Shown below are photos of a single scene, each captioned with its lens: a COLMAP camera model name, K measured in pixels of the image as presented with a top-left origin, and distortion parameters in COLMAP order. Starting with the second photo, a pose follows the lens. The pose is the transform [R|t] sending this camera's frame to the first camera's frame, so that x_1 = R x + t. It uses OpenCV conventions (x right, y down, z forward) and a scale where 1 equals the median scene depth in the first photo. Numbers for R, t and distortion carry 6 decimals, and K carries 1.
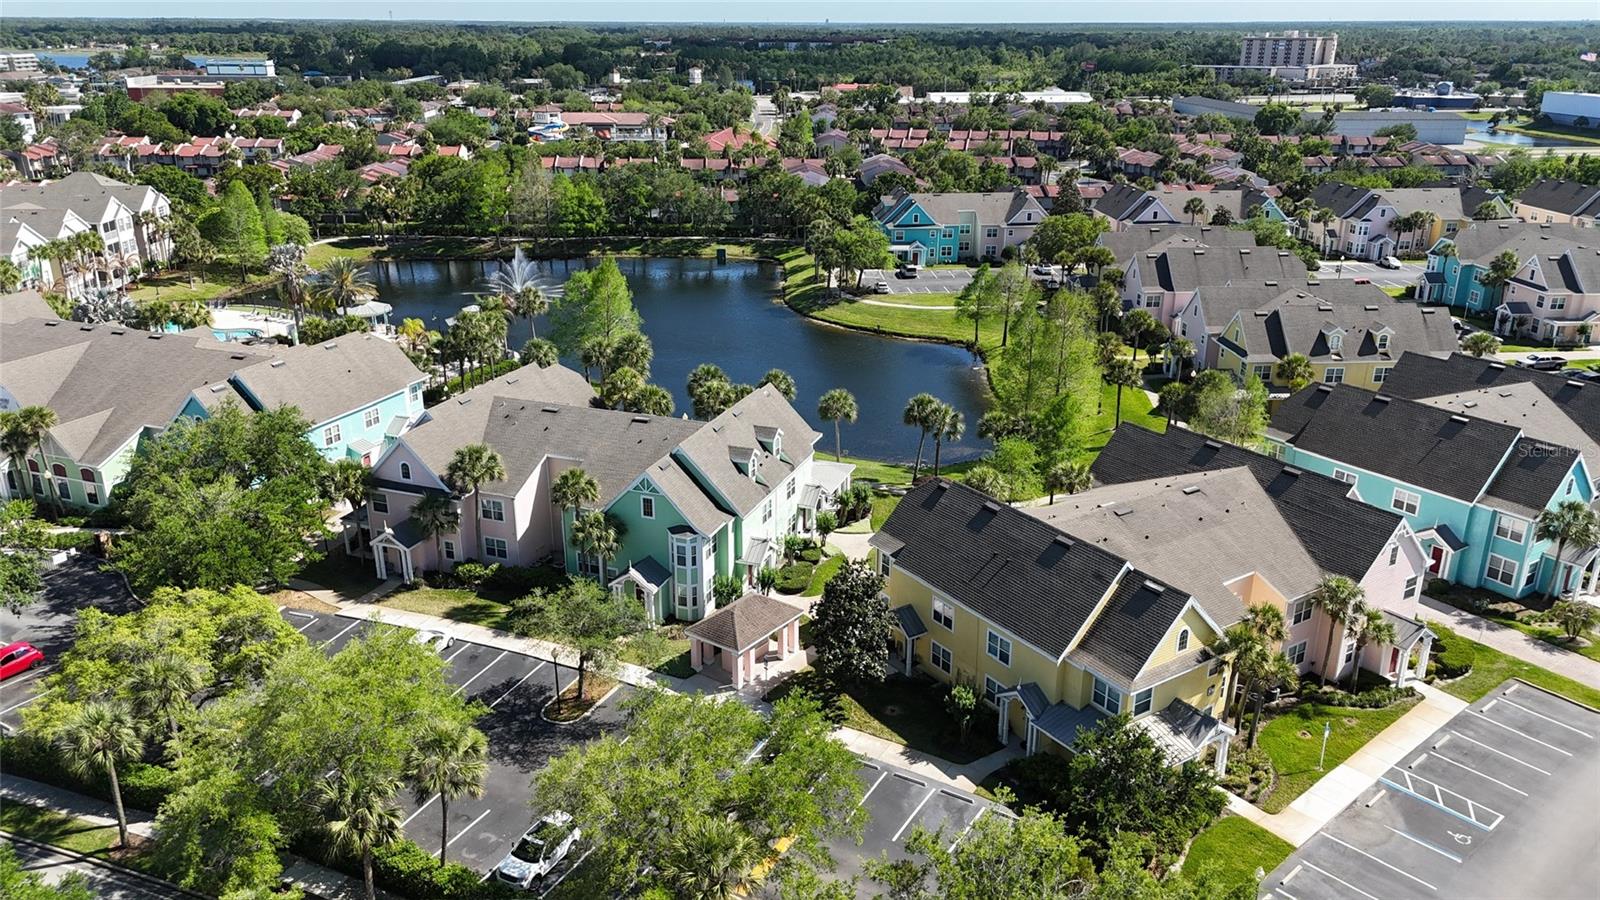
lens RADIAL K [[1184.3, 0, 800.7], [0, 1184.3, 450.4], [0, 0, 1]] dist [0.067863, -0.061839]
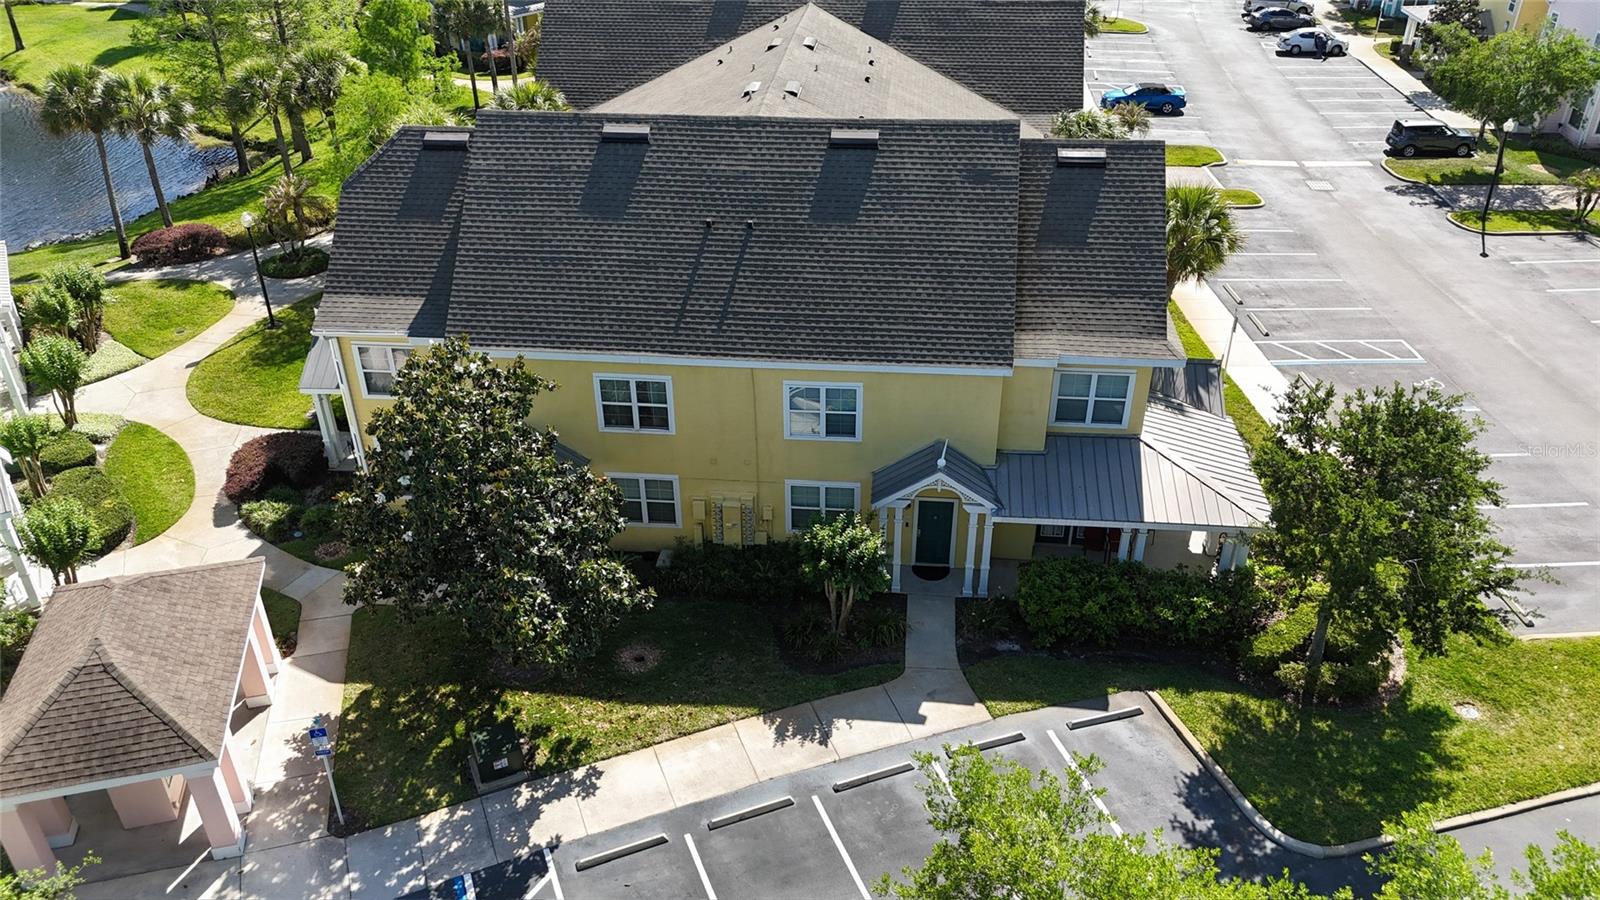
lens RADIAL K [[1184.3, 0, 798.4], [0, 1184.3, 446.6], [0, 0, 1]] dist [0.067863, -0.061839]
pose [[0.632663, -0.396845, 0.665020, -0.131275], [0.280130, 0.917848, 0.281217, 0.054584], [-0.721987, 0.008377, 0.691856, 0.701093]]
